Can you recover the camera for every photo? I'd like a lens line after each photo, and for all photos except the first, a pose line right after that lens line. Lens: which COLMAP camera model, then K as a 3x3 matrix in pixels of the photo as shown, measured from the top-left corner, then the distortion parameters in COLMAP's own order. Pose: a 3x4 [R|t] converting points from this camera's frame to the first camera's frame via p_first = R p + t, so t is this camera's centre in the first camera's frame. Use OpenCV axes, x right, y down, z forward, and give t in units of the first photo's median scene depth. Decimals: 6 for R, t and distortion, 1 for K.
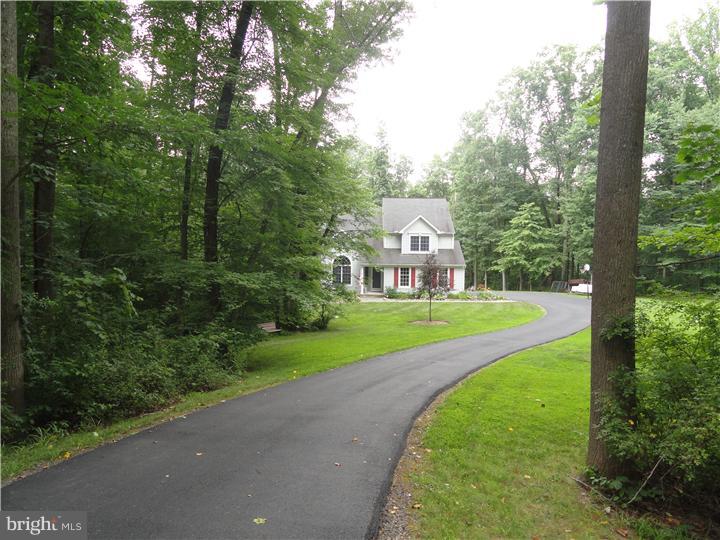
lens RADIAL K [[495.2, 0, 360.0], [0, 495.2, 270.0], [0, 0, 1]] dist [0.002456, 0.000865]
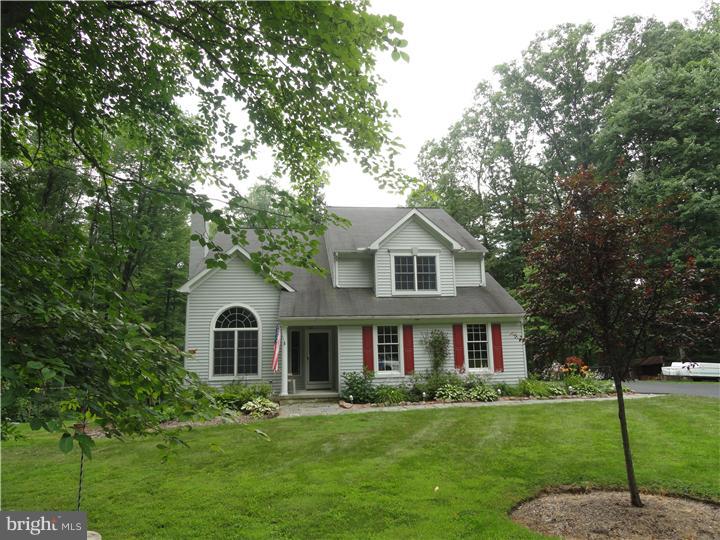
lens RADIAL K [[495.2, 0, 360.0], [0, 495.2, 270.0], [0, 0, 1]] dist [0.002456, 0.000865]
pose [[0.990064, -0.011066, 0.140182, 0.009303], [0.041173, 0.976021, -0.213745, 0.036710], [-0.134455, 0.217393, 0.966779, 0.577646]]
